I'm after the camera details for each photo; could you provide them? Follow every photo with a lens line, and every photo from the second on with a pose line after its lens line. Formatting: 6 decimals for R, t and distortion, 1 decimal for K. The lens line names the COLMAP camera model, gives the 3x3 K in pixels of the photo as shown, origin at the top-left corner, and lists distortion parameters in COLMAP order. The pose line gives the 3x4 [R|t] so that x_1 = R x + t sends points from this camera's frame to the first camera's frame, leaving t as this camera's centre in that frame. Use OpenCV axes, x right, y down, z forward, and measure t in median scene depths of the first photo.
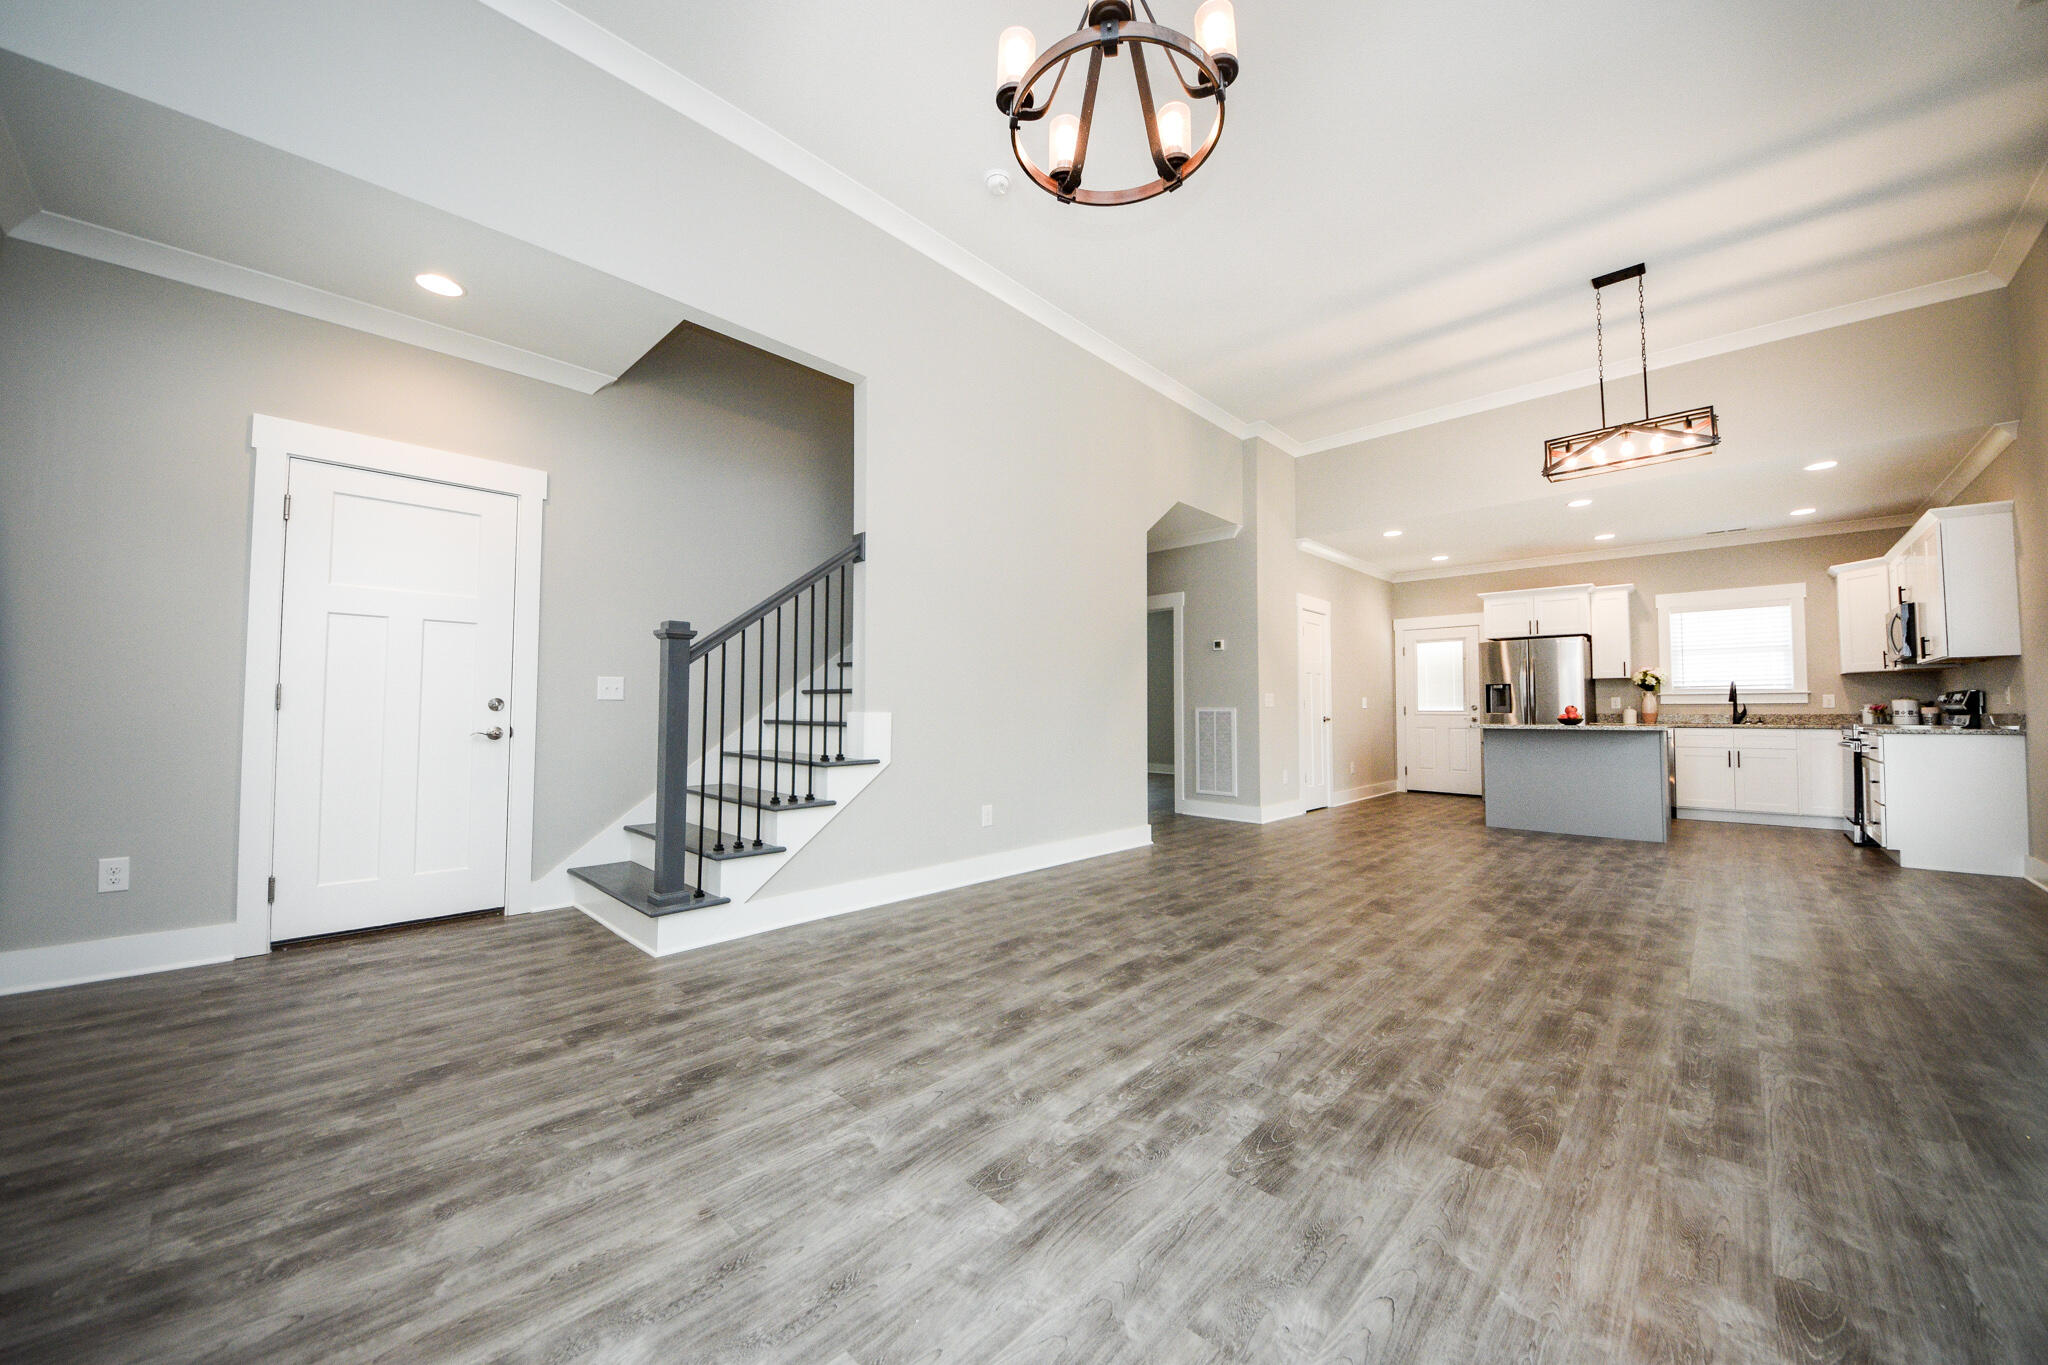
lens RADIAL K [[747.8, 0, 989.9], [0, 747.8, 671.3], [0, 0, 1]] dist [-0.000296, -0.000179]
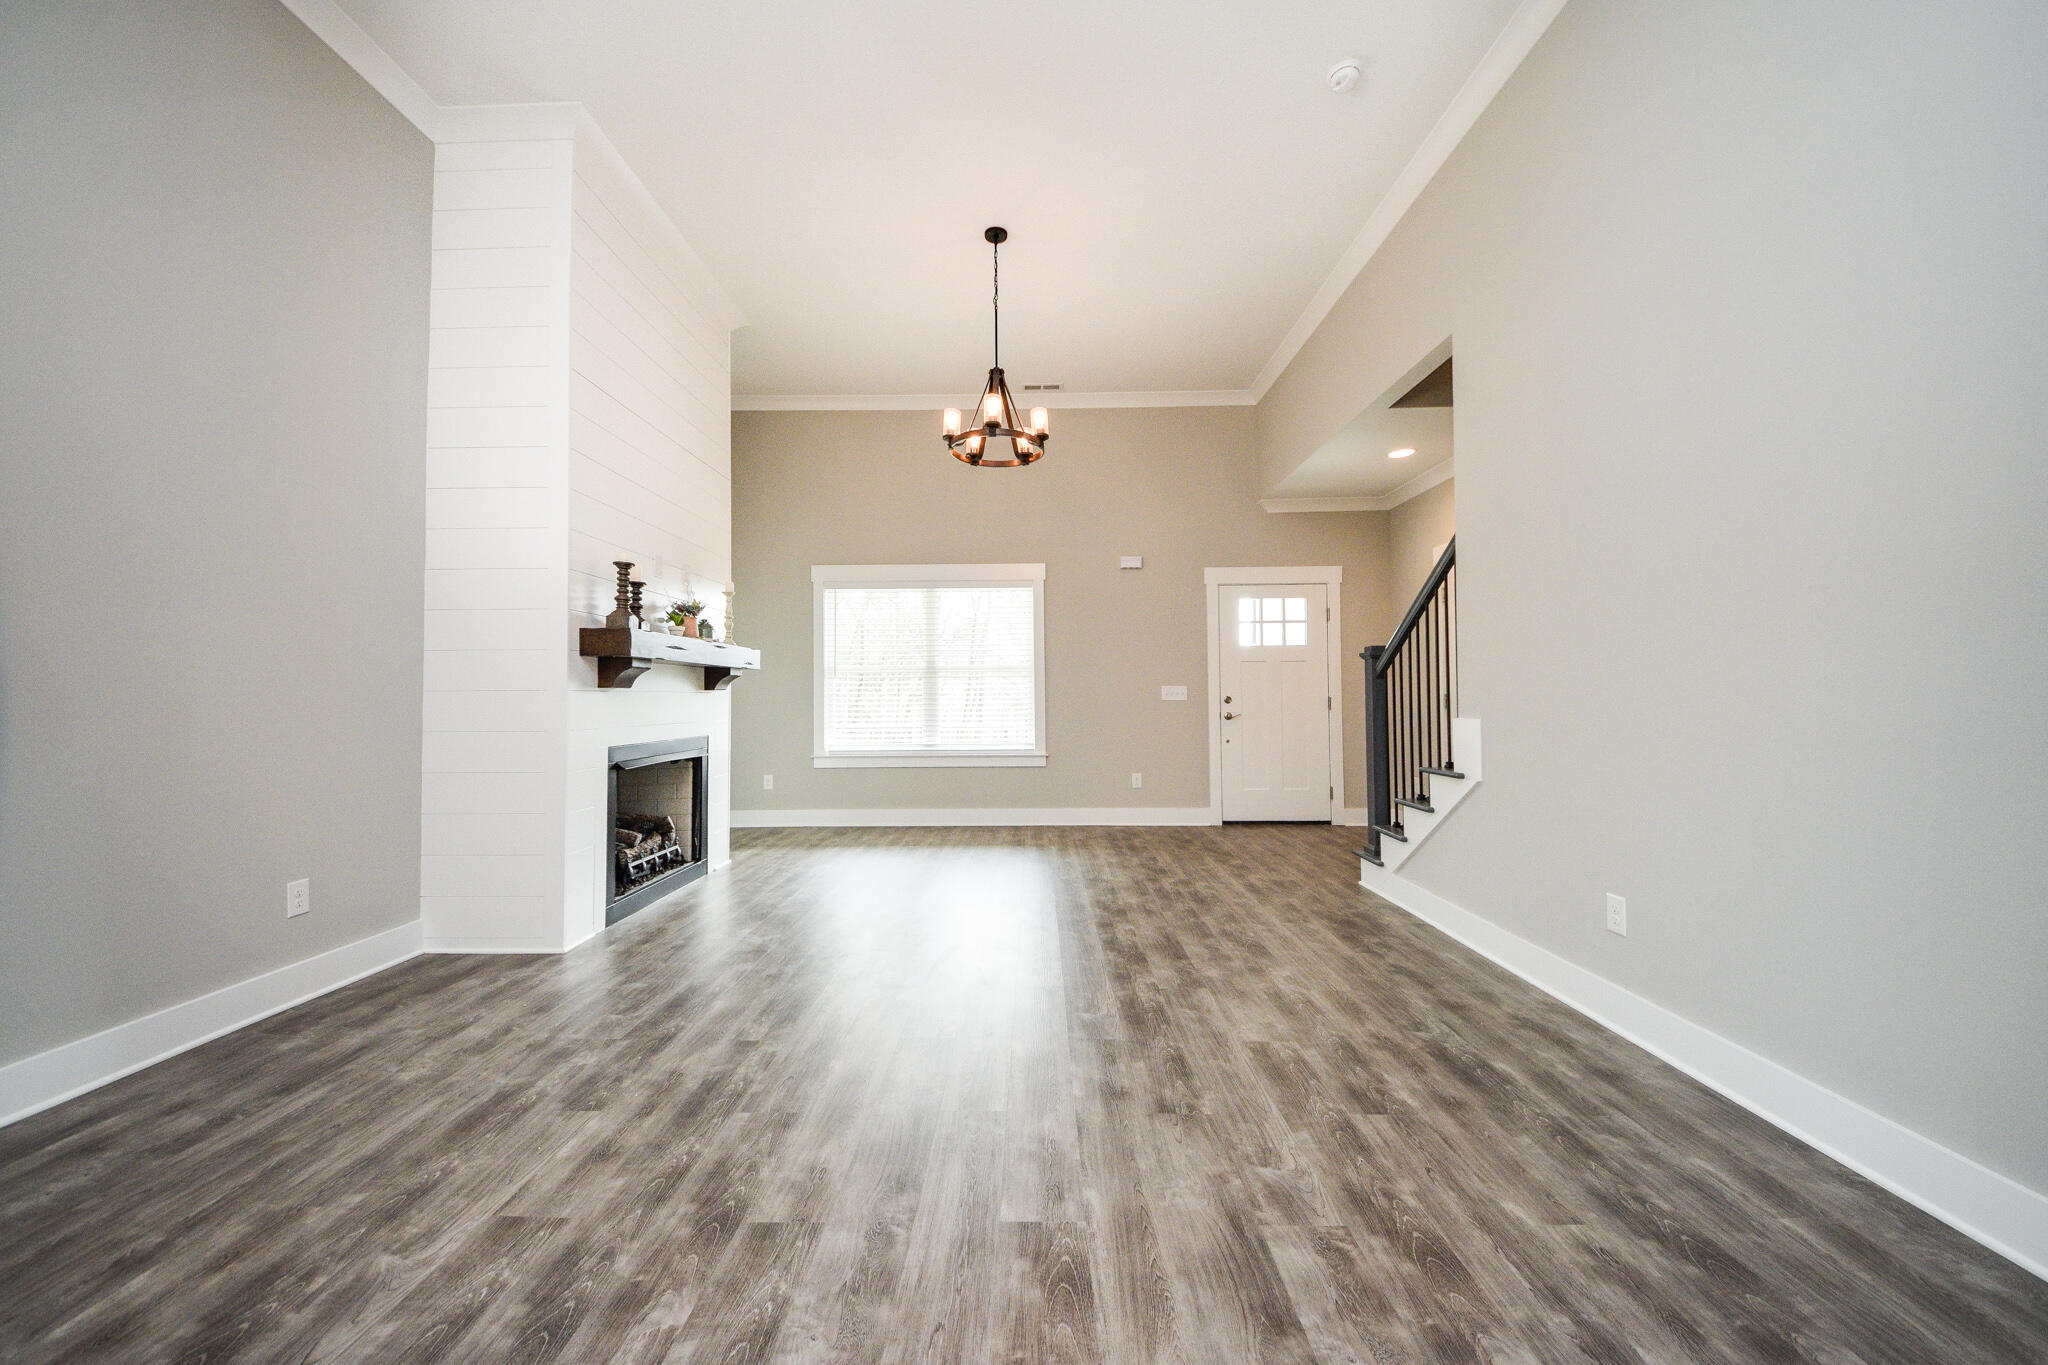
lens RADIAL K [[747.8, 0, 1021.3], [0, 747.8, 682.7], [0, 0, 1]] dist [-0.000296, -0.000179]
pose [[-0.716826, -0.014476, -0.697102, 0.961429], [0.028992, 0.998301, -0.050543, 0.054384], [0.696649, -0.056441, -0.715189, 1.531533]]
